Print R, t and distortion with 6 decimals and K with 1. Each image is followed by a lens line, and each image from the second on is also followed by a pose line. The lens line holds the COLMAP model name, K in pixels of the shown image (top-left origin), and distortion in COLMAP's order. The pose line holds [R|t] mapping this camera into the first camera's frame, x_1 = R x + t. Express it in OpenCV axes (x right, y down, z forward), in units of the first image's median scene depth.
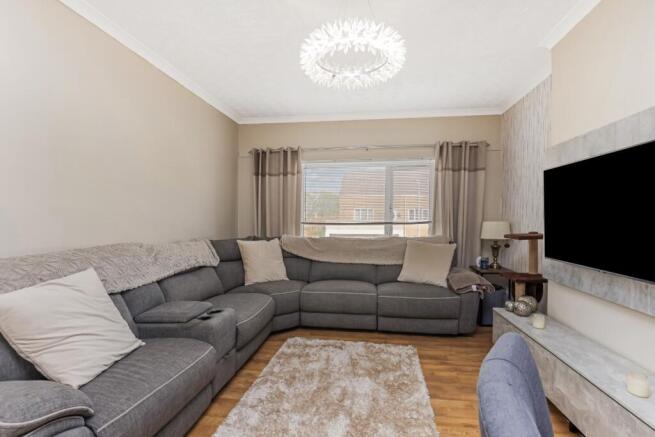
lens RADIAL K [[313.4, 0, 325.0], [0, 313.4, 222.6], [0, 0, 1]] dist [-0.023592, 0.000286]
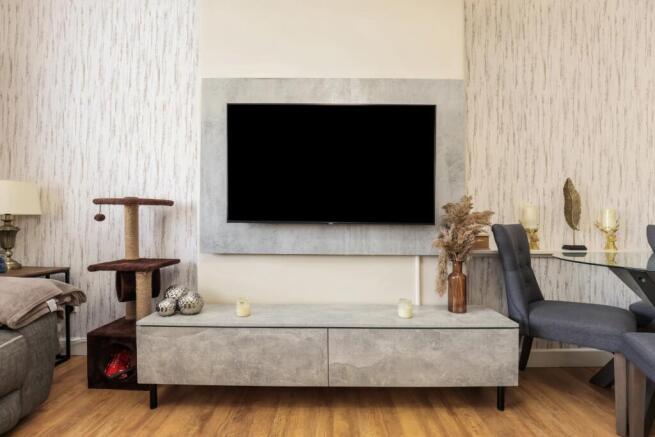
lens RADIAL K [[302.7, 0, 327.6], [0, 302.7, 222.3], [0, 0, 1]] dist [-0.024130, 0.000425]
pose [[-0.141820, 0.000855, 0.989892, -0.028352], [0.013916, 0.999903, 0.001130, 0.075995], [-0.989795, 0.013936, -0.141818, 0.564865]]
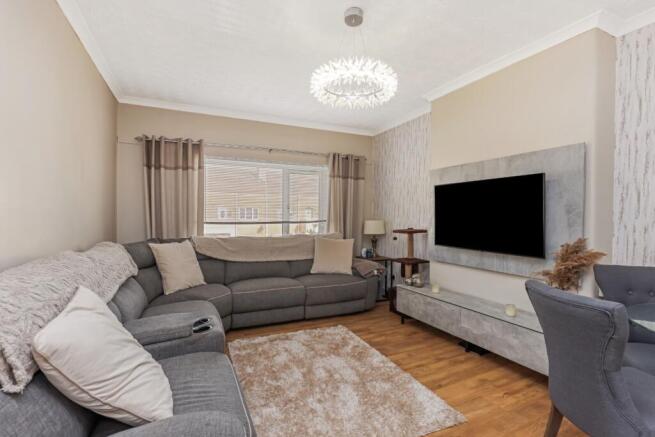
lens RADIAL K [[313.5, 0, 329.8], [0, 313.5, 225.9], [0, 0, 1]] dist [-0.043546, -0.000068]
pose [[0.831504, -0.012074, 0.555388, -0.342619], [0.004038, 0.999869, 0.015691, -0.002364], [-0.555505, -0.010804, 0.831443, 0.030654]]
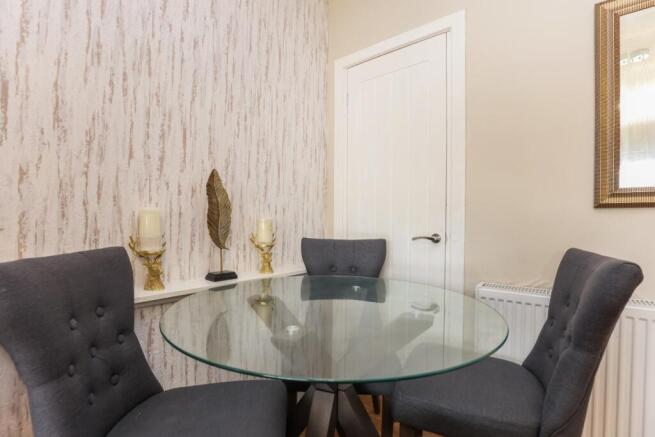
lens RADIAL K [[313.4, 0, 325.0], [0, 313.4, 222.6], [0, 0, 1]] dist [-0.023592, 0.000286]
pose [[-0.858968, -0.009044, 0.511949, 0.165777], [-0.000495, 0.999858, 0.016832, 0.056581], [-0.512029, 0.014205, -0.858851, 0.273519]]
